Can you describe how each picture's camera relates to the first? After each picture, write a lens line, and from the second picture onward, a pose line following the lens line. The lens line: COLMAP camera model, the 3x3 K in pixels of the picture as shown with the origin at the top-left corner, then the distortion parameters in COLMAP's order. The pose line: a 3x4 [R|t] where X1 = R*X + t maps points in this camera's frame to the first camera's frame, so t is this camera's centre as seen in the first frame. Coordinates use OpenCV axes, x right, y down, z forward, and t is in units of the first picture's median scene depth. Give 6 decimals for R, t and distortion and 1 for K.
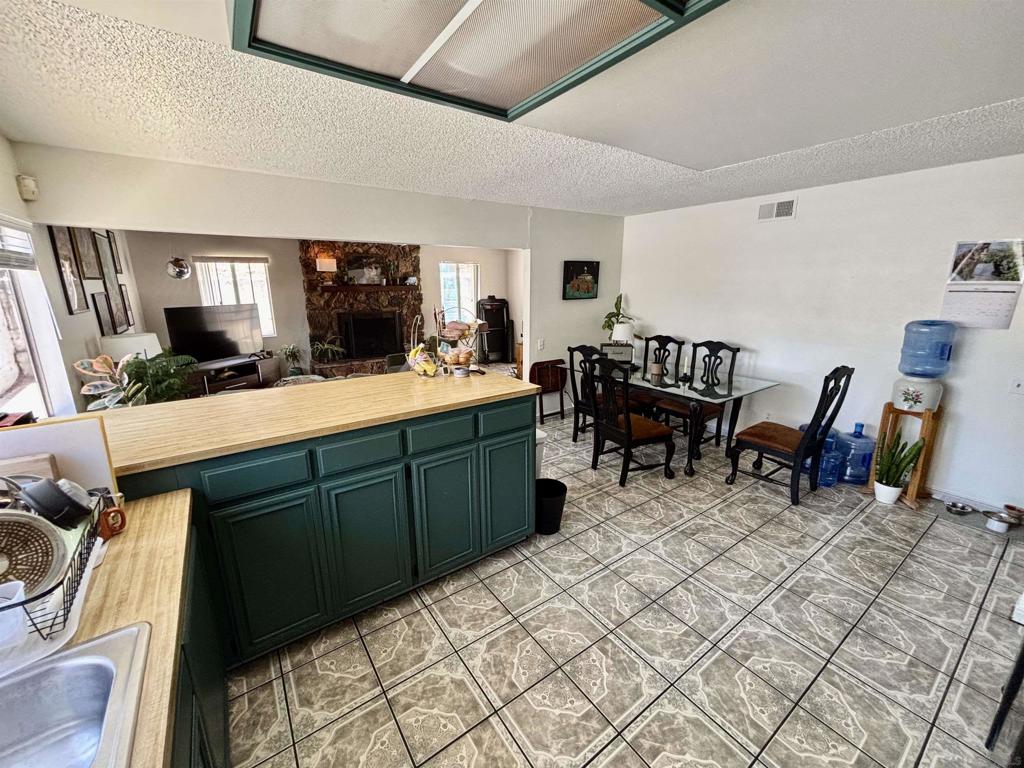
lens RADIAL K [[417.6, 0, 508.9], [0, 417.6, 384.6], [0, 0, 1]] dist [-0.001025, 0.000826]
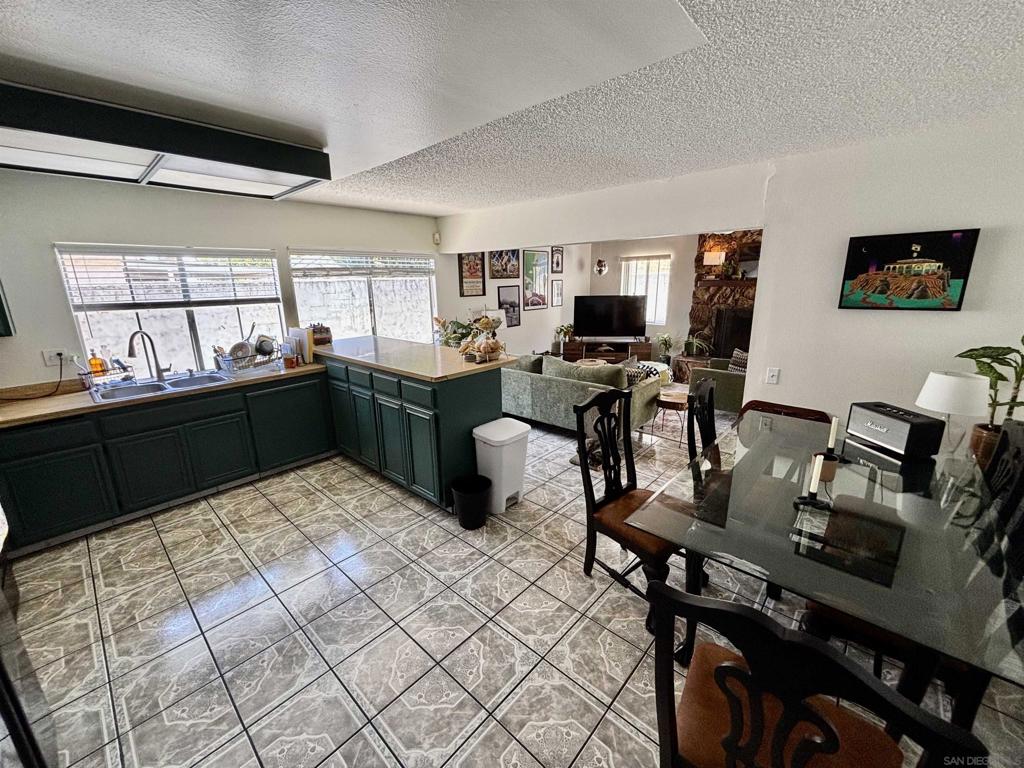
lens RADIAL K [[397.0, 0, 488.5], [0, 397.0, 384.7], [0, 0, 1]] dist [0.000711, 0.000205]
pose [[0.204386, 0.251943, -0.945913, 0.407571], [-0.218413, 0.953688, 0.206821, -0.083810], [0.954213, 0.164328, 0.249949, 0.321203]]
